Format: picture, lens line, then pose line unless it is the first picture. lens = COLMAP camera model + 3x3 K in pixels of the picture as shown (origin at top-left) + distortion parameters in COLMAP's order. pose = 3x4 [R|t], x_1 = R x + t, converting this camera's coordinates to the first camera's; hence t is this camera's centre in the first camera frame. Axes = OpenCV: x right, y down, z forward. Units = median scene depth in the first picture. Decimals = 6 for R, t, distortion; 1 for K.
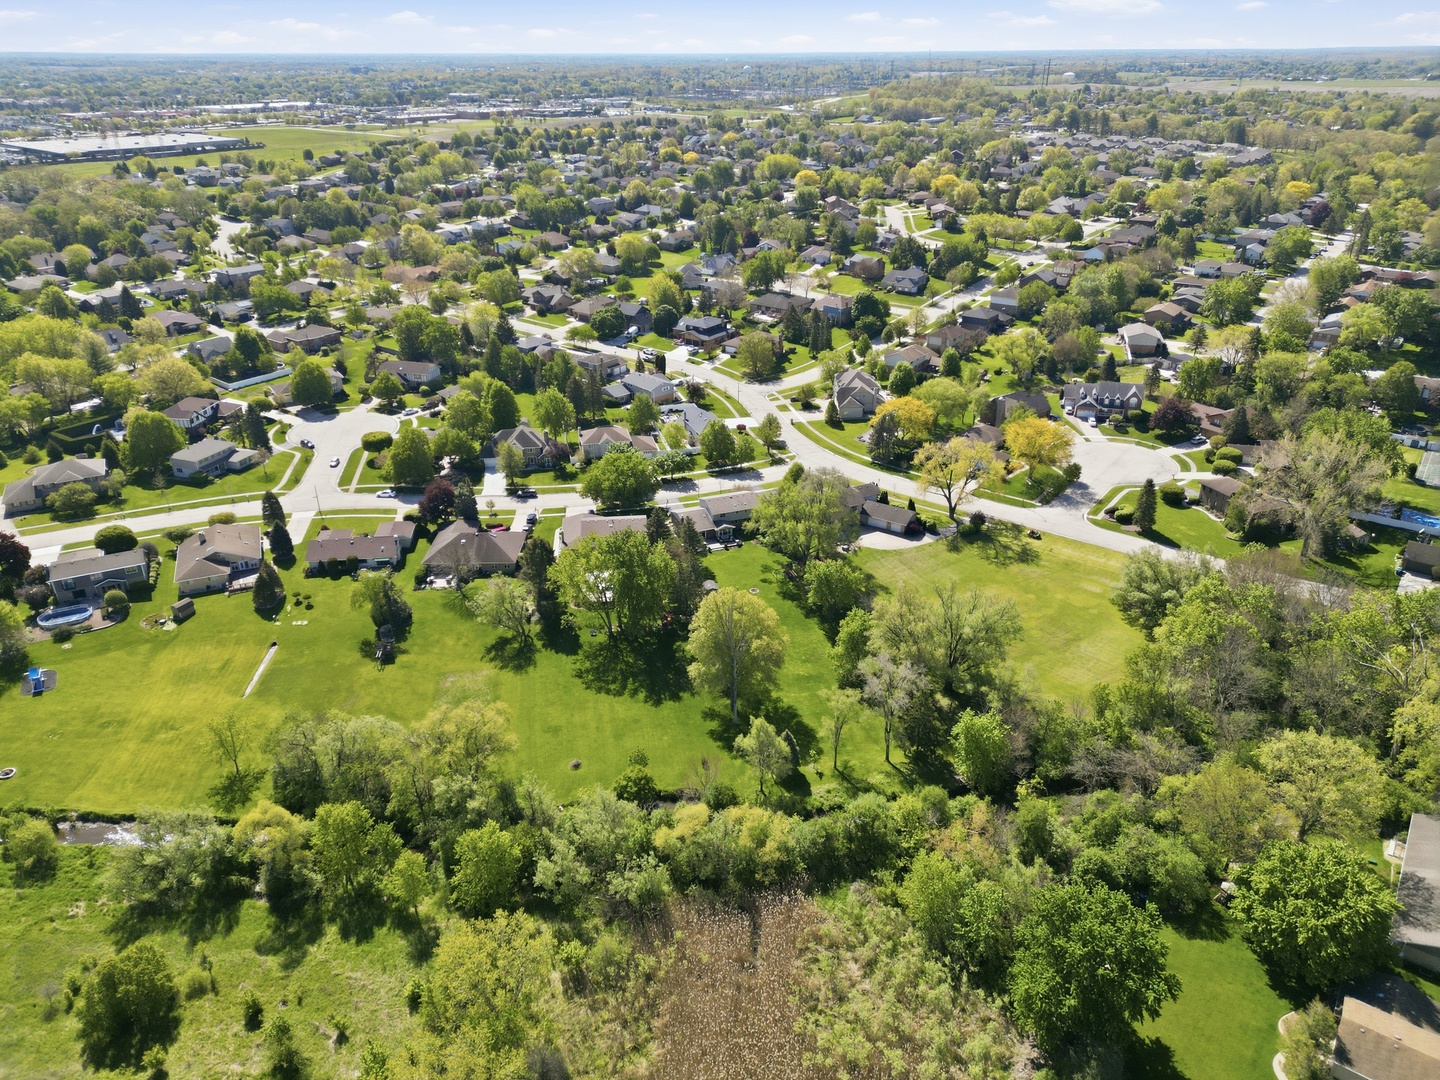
lens RADIAL K [[994.8, 0, 717.8], [0, 994.8, 537.9], [0, 0, 1]] dist [0.075579, -0.071127]
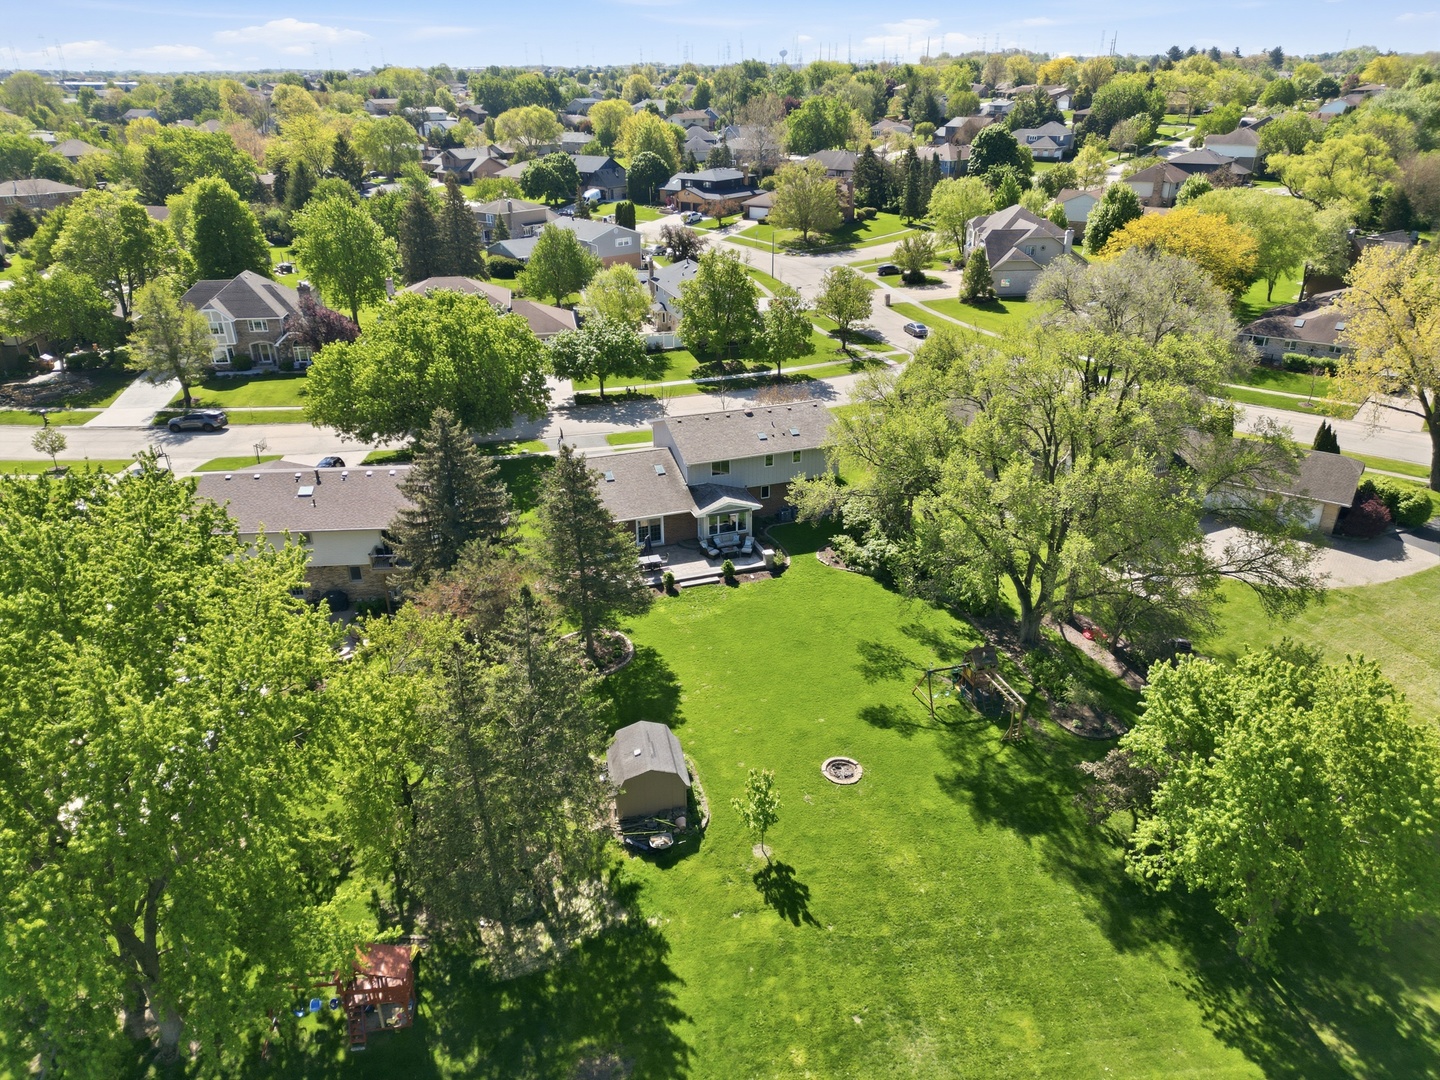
lens RADIAL K [[994.8, 0, 728.0], [0, 994.8, 547.1], [0, 0, 1]] dist [0.075579, -0.071127]
pose [[0.999761, 0.010138, -0.019385, 0.010924], [-0.010329, 0.999899, -0.009789, 0.003480], [0.019284, 0.009987, 0.999764, 0.567318]]
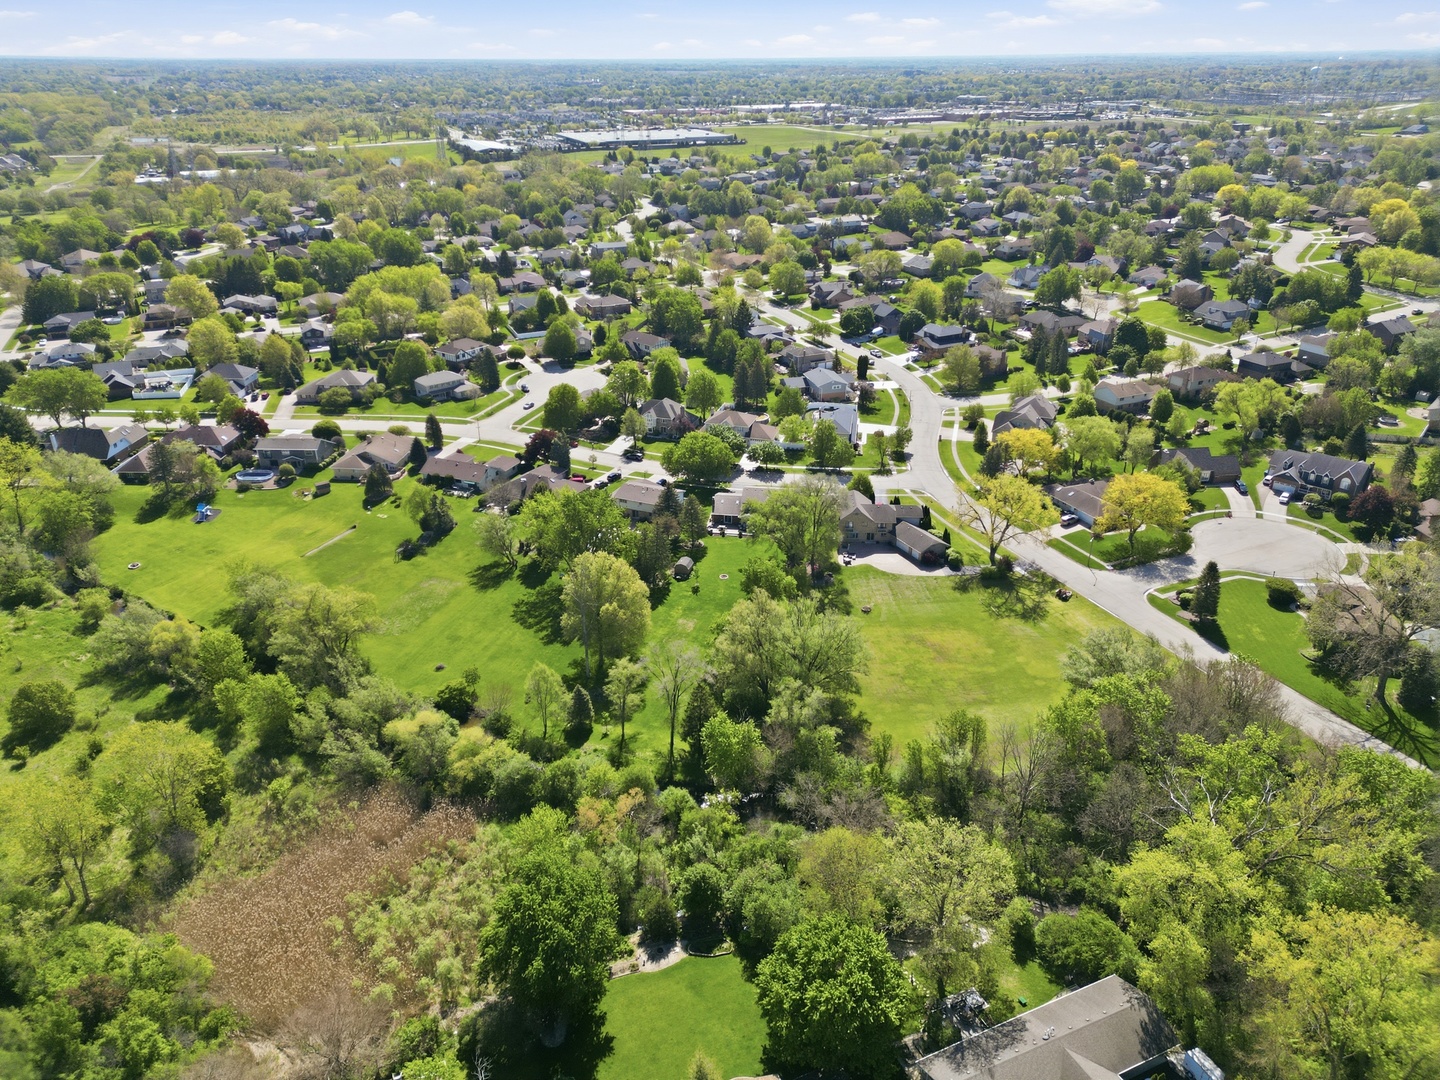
lens RADIAL K [[994.8, 0, 712.0], [0, 994.8, 540.2], [0, 0, 1]] dist [0.075579, -0.071127]
pose [[0.873487, 0.210987, -0.438753, 0.346412], [-0.211034, 0.976234, 0.049316, -0.023648], [0.438731, 0.049515, 0.897253, 0.049760]]
